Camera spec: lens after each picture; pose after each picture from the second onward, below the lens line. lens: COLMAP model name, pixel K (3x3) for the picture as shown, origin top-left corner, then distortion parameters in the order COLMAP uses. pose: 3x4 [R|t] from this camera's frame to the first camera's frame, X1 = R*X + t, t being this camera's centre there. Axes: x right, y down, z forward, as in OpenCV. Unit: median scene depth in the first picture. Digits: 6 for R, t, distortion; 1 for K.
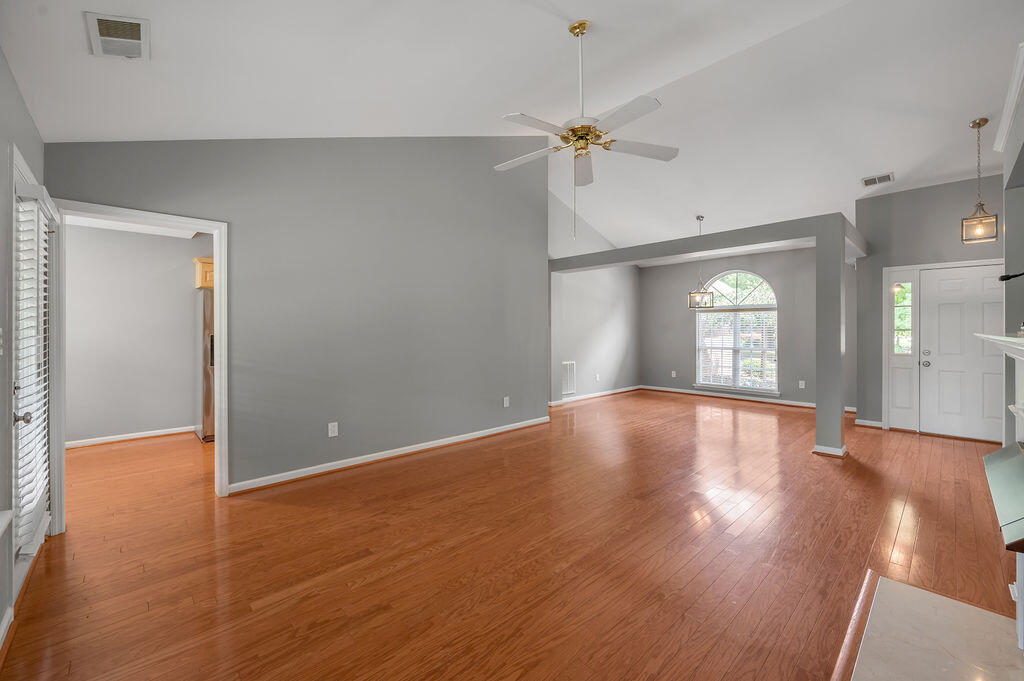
lens RADIAL K [[415.8, 0, 516.0], [0, 415.8, 330.5], [0, 0, 1]] dist [-0.000400, -0.000047]
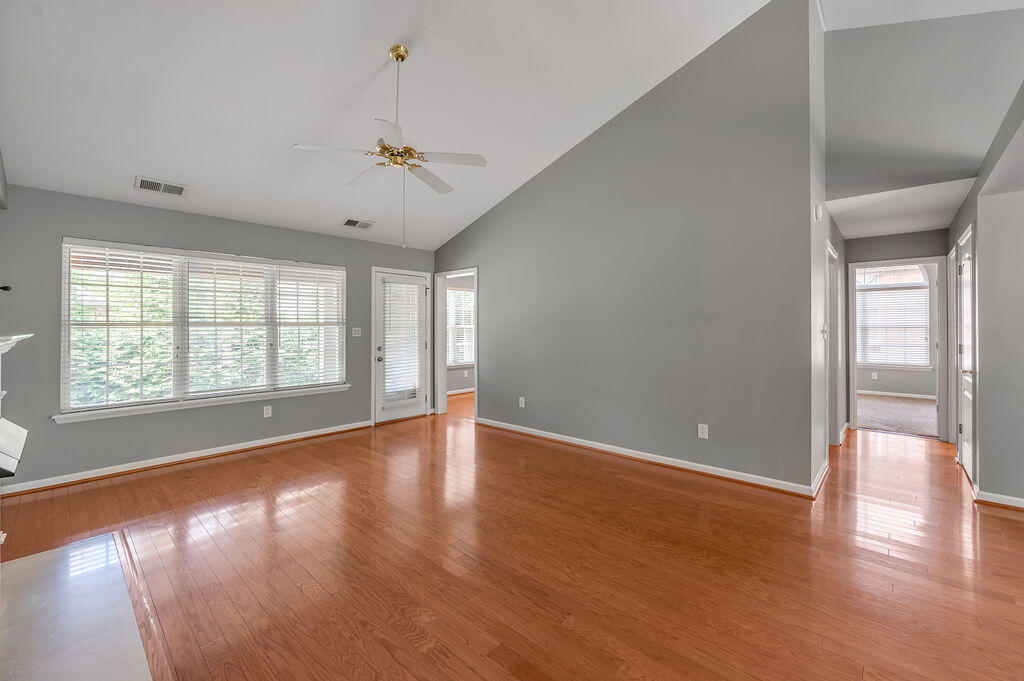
lens RADIAL K [[415.8, 0, 516.0], [0, 415.8, 330.5], [0, 0, 1]] dist [-0.000400, -0.000047]
pose [[0.063852, -0.000117, -0.997959, 0.651544], [0.001941, 0.999998, 0.000007, 0.004211], [0.997957, -0.001938, 0.063852, 0.645674]]
